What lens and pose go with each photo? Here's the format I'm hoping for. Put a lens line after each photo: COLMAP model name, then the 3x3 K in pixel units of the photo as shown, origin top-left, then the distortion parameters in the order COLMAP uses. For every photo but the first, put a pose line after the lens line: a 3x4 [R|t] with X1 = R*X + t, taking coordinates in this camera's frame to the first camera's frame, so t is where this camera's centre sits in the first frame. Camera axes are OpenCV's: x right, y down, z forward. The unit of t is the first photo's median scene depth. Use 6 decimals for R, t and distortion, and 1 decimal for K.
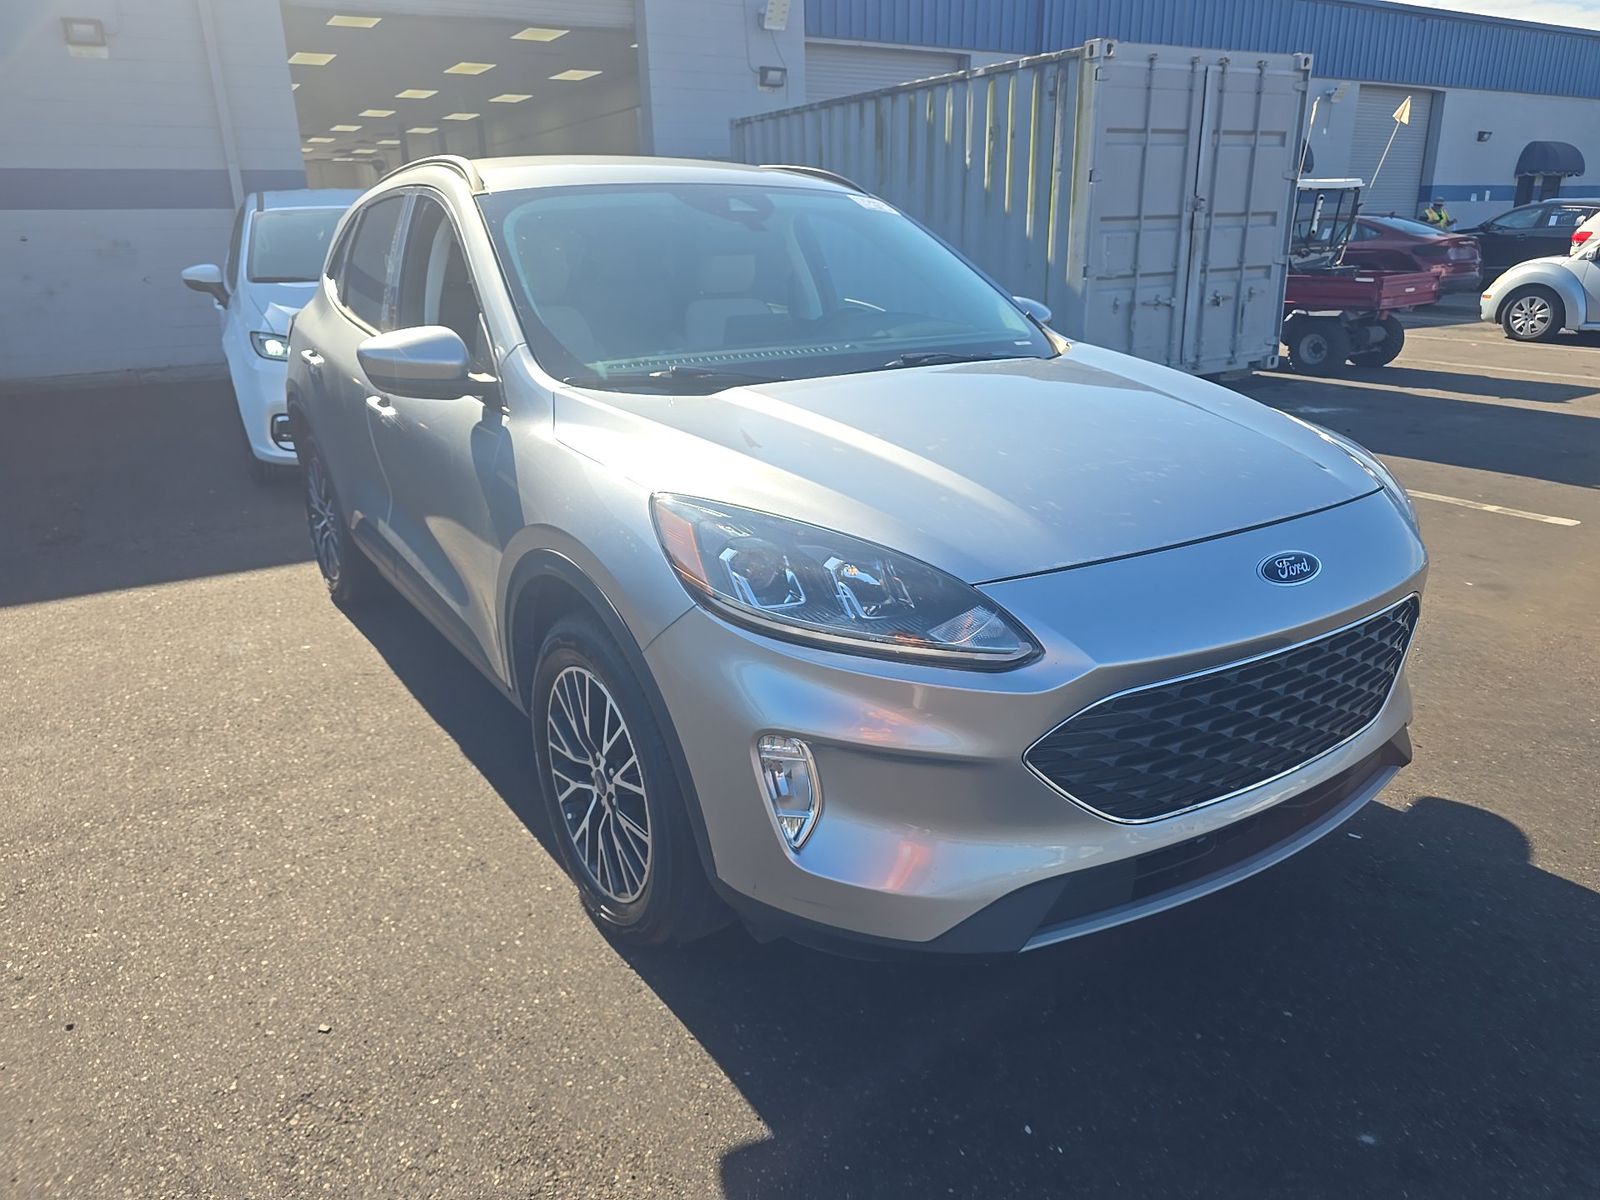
lens RADIAL K [[1080.5, 0, 807.5], [0, 1080.5, 603.8], [0, 0, 1]] dist [0.037664, -0.031490]
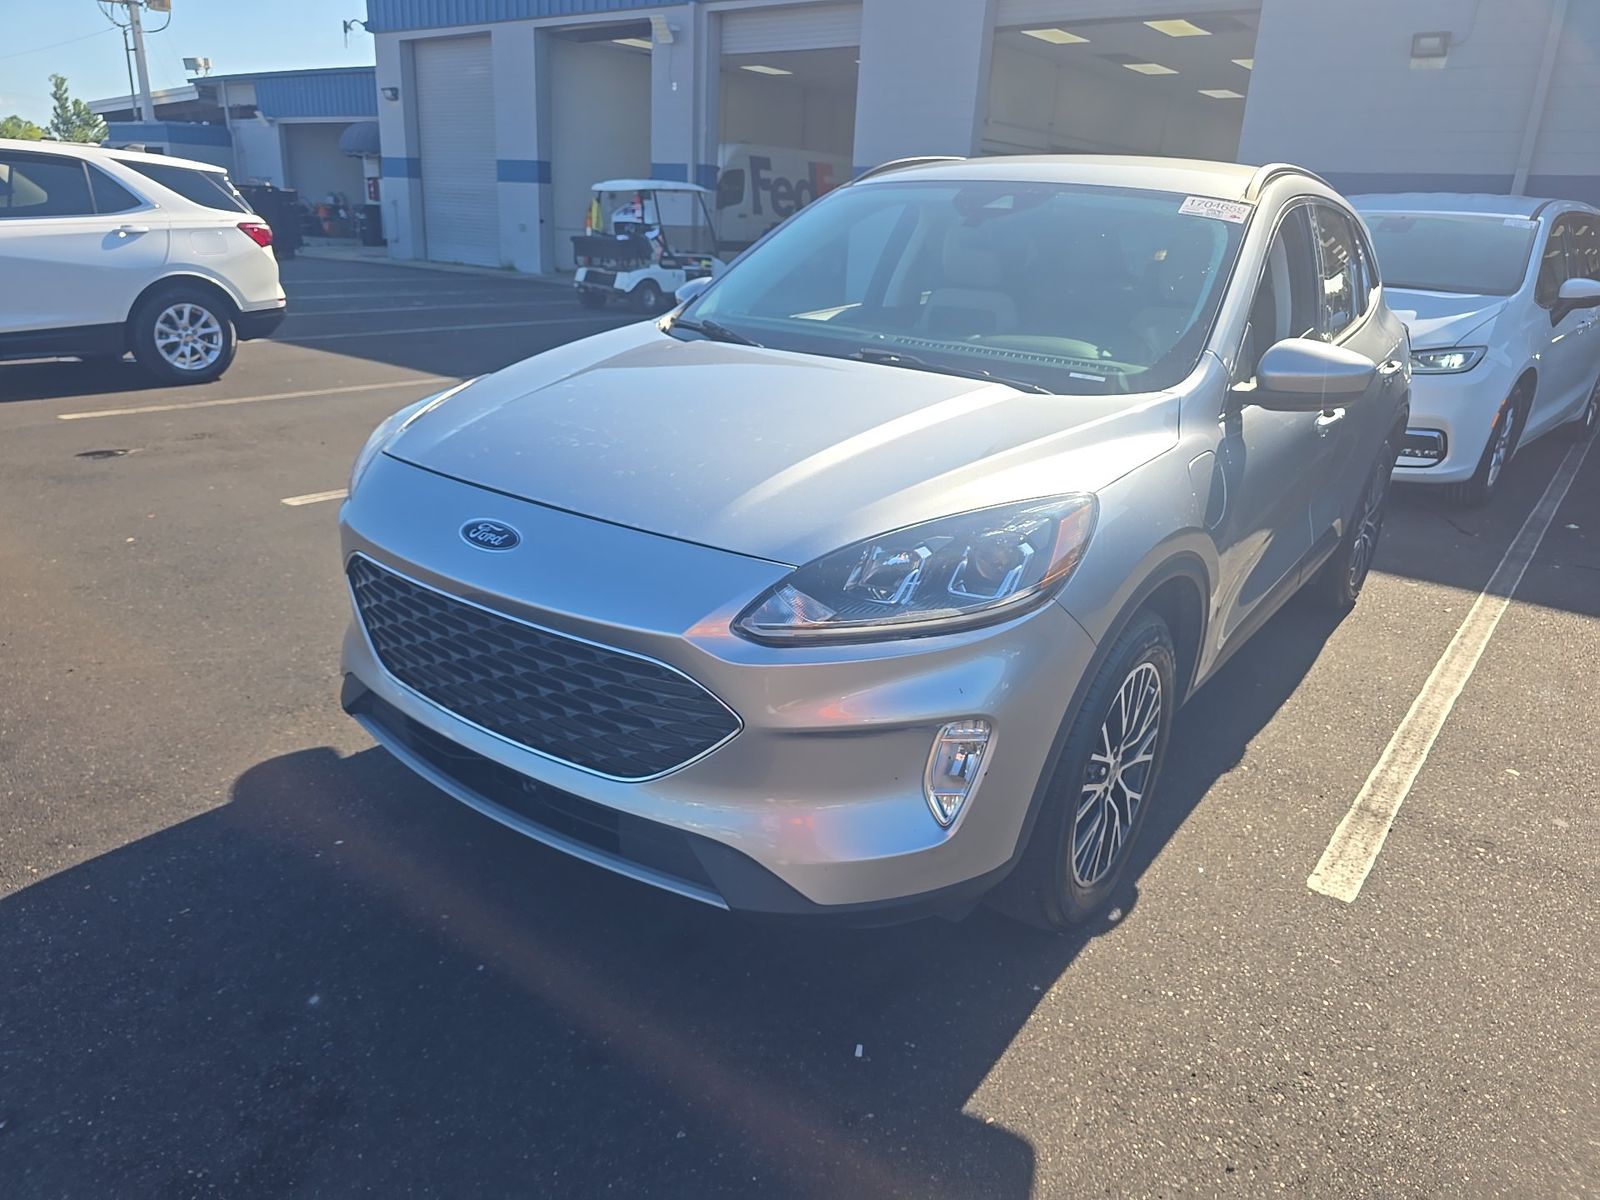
lens RADIAL K [[1080.5, 0, 799.2], [0, 1080.5, 594.9], [0, 0, 1]] dist [0.037664, -0.031490]
pose [[0.343809, 0.344359, -0.873620, 0.932058], [-0.355482, 0.908824, 0.218338, -0.198786], [0.869154, 0.235490, 0.434875, 0.505956]]
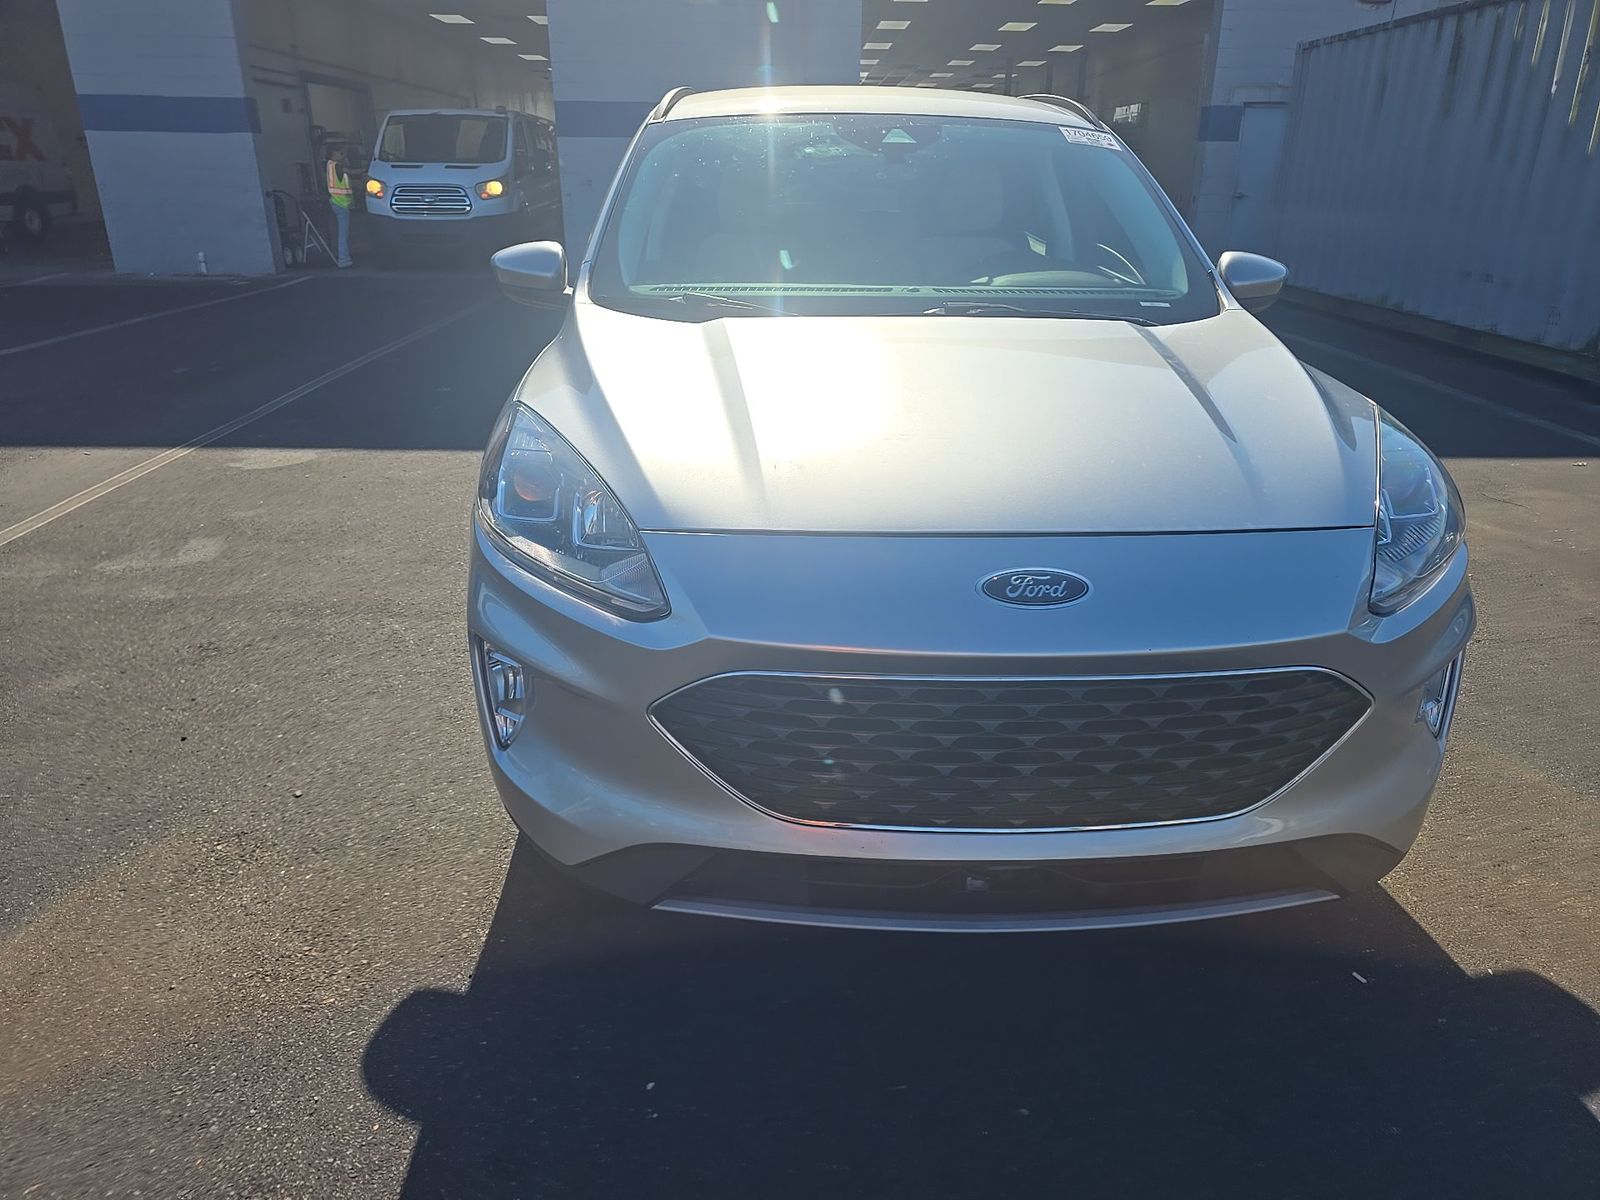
lens RADIAL K [[1080.5, 0, 797.1], [0, 1080.5, 597.8], [0, 0, 1]] dist [0.037664, -0.031490]
pose [[0.860249, 0.211800, -0.463801, 0.417812], [-0.189872, 0.977287, 0.094119, -0.042597], [0.473201, 0.007097, 0.880926, 0.114274]]
